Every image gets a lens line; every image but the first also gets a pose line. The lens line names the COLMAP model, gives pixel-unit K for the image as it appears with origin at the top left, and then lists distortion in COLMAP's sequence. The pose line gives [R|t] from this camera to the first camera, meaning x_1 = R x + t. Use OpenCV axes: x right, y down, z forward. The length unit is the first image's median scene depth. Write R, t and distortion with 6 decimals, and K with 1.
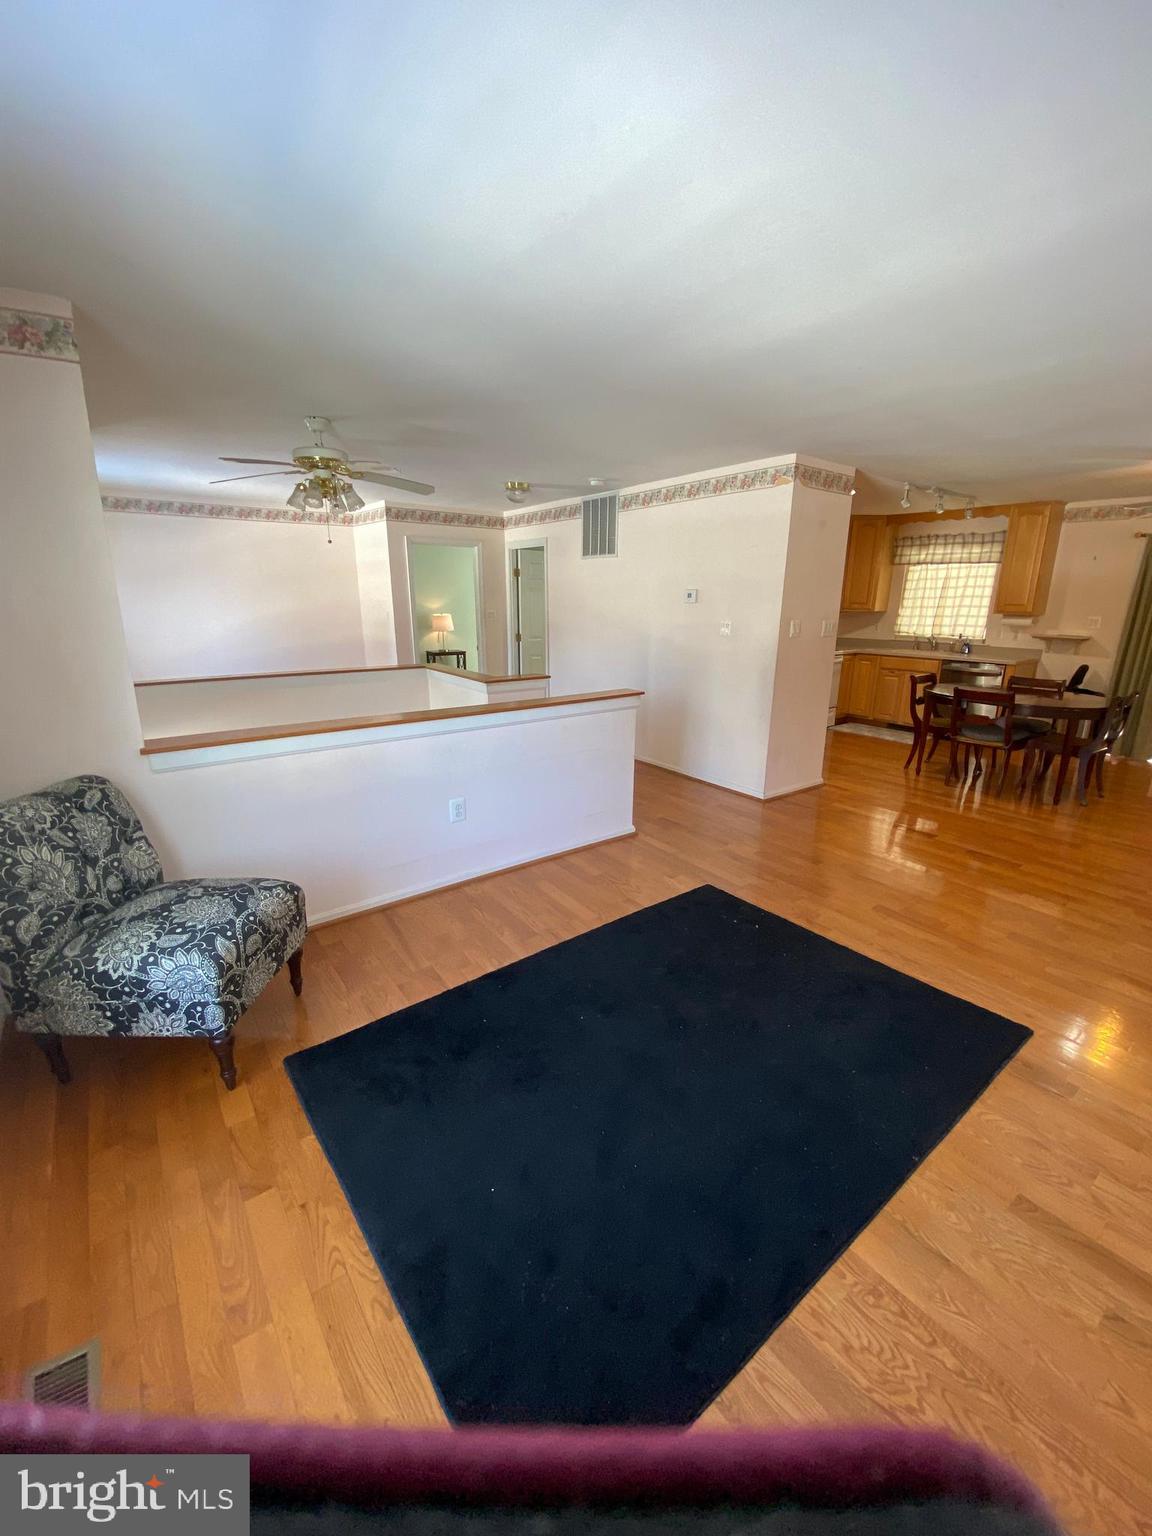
lens RADIAL K [[620.9, 0, 576.0], [0, 620.9, 768.0], [0, 0, 1]] dist [-0.023319, -0.000126]
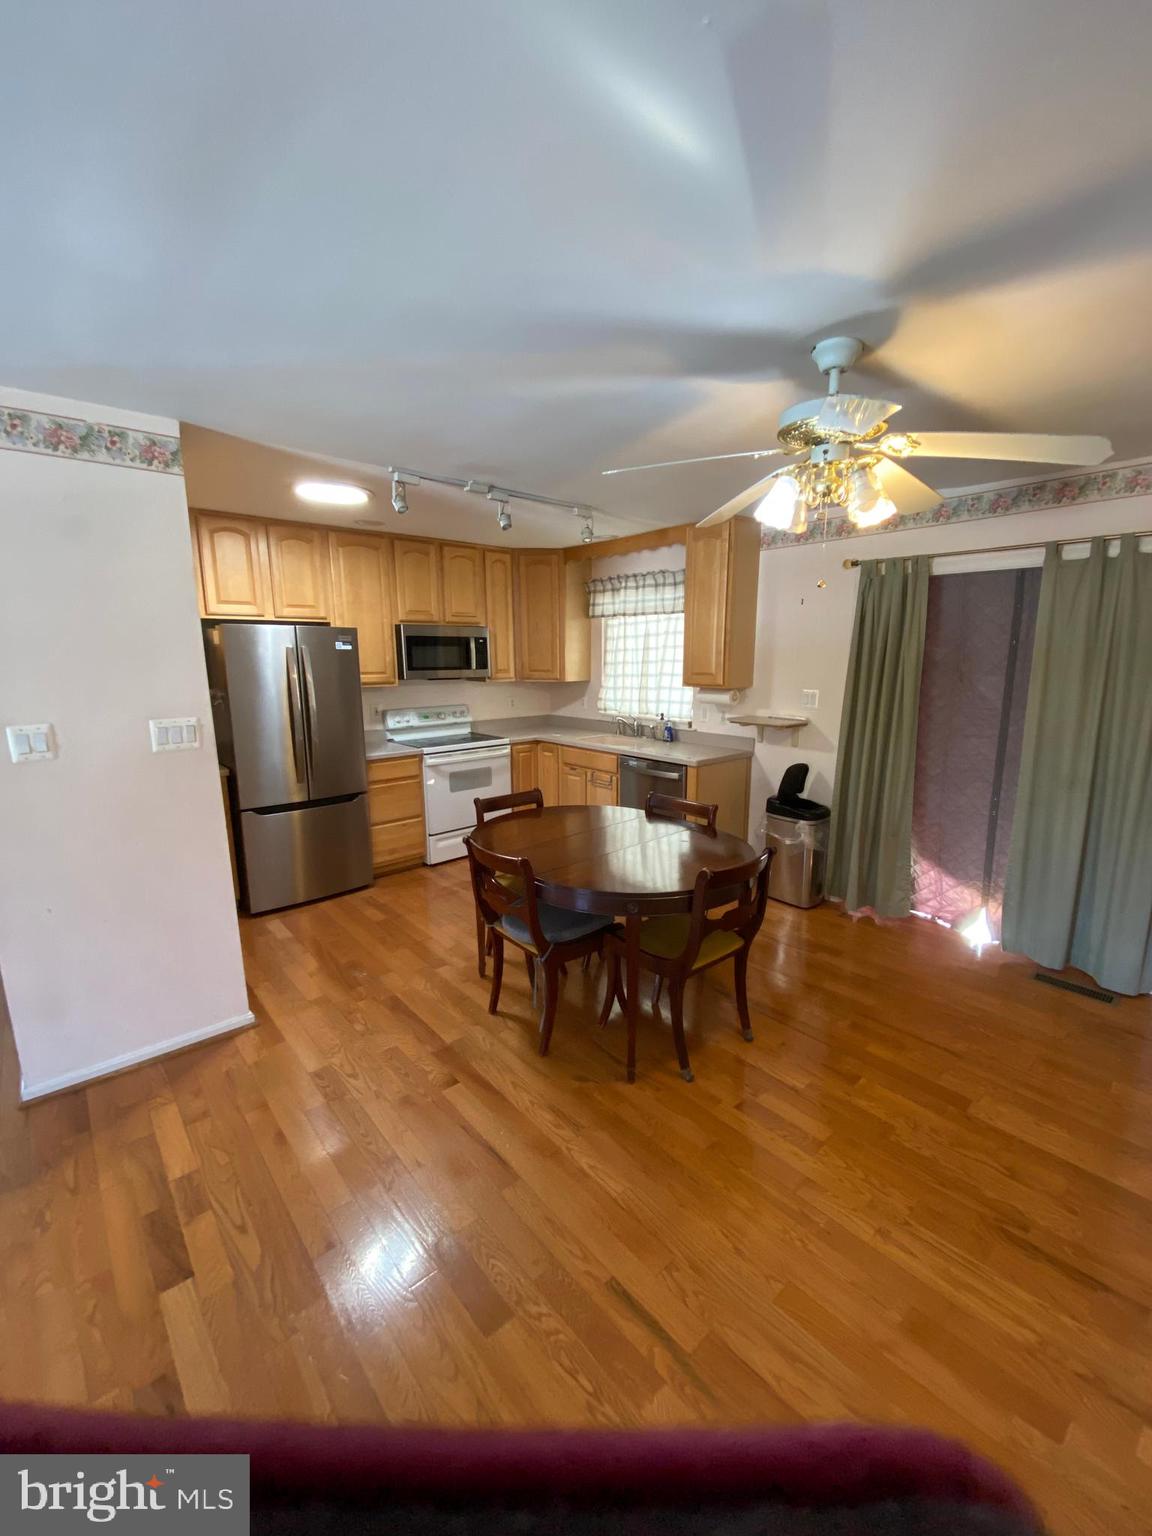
lens RADIAL K [[607.8, 0, 576.0], [0, 607.8, 768.0], [0, 0, 1]] dist [-0.000322, -0.000057]
pose [[0.996973, -0.019807, 0.075187, 0.484429], [0.026136, 0.996110, -0.084147, -0.103680], [-0.073228, 0.085858, 0.993613, 0.336048]]
